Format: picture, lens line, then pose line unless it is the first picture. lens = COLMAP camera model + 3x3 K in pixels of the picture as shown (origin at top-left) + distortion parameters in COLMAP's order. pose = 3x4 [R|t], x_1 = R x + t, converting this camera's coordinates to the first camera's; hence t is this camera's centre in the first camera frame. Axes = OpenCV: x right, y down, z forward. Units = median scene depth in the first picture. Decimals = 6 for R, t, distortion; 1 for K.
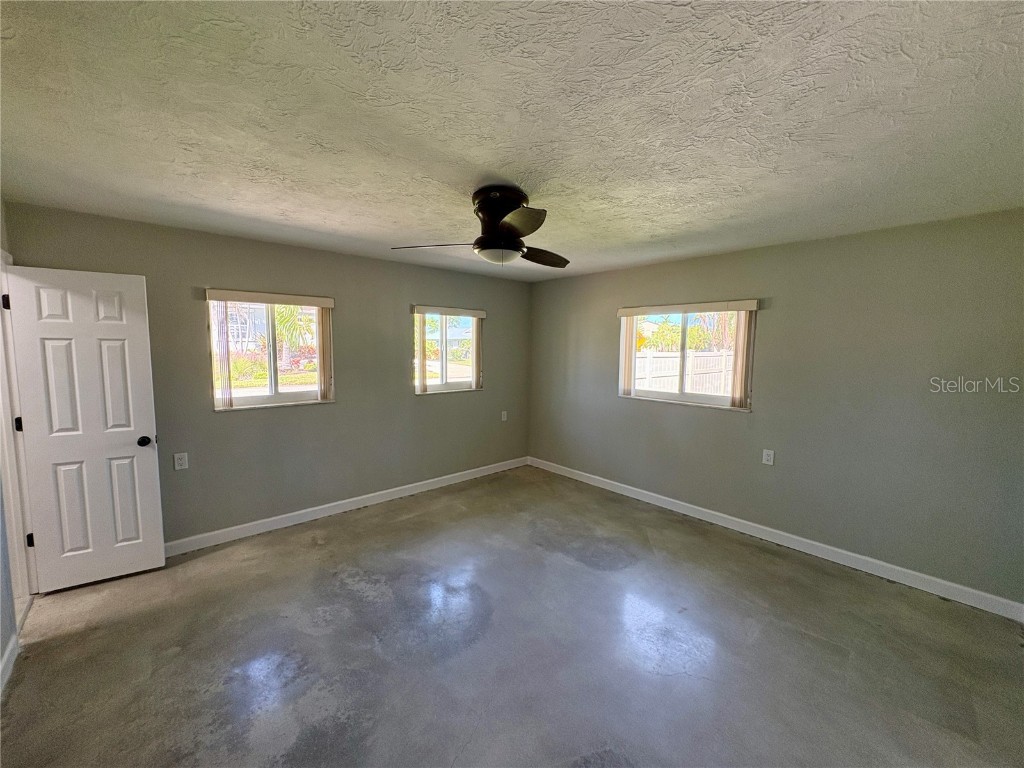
lens RADIAL K [[406.4, 0, 511.5], [0, 406.4, 383.4], [0, 0, 1]] dist [0.000338, 0.000376]
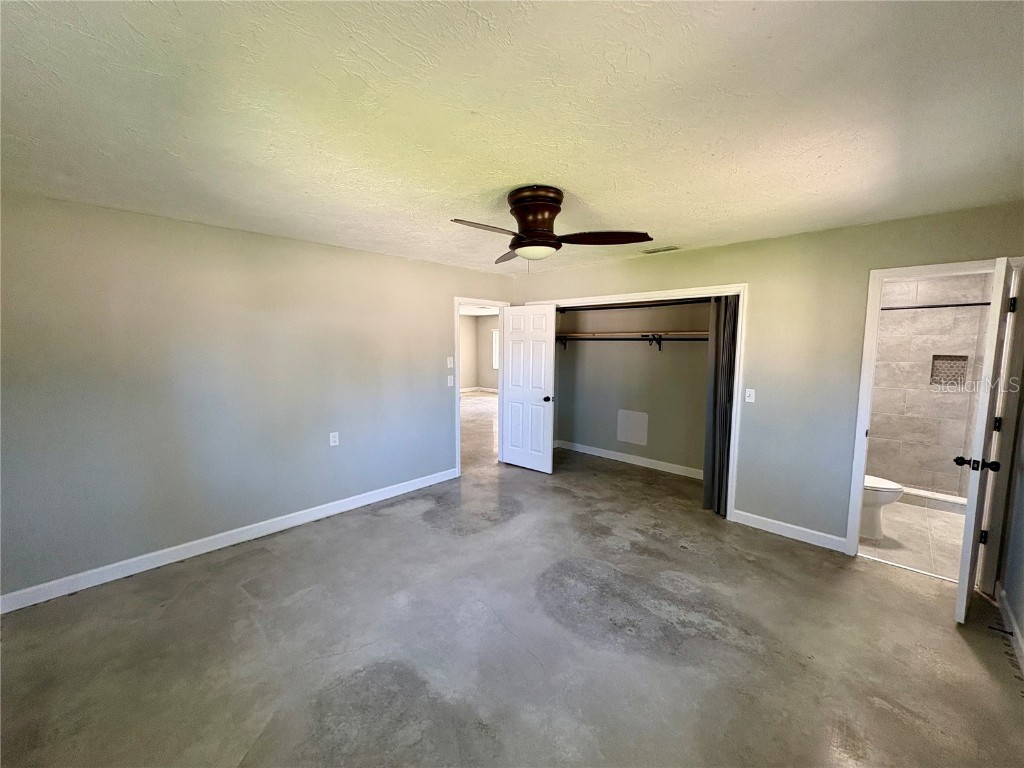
lens RADIAL K [[406.4, 0, 511.5], [0, 406.4, 383.4], [0, 0, 1]] dist [0.000338, 0.000376]
pose [[-0.997072, -0.005666, -0.076253, 0.091228], [-0.020239, 0.981240, 0.191723, -0.160171], [0.073736, 0.192705, -0.978482, 1.767005]]
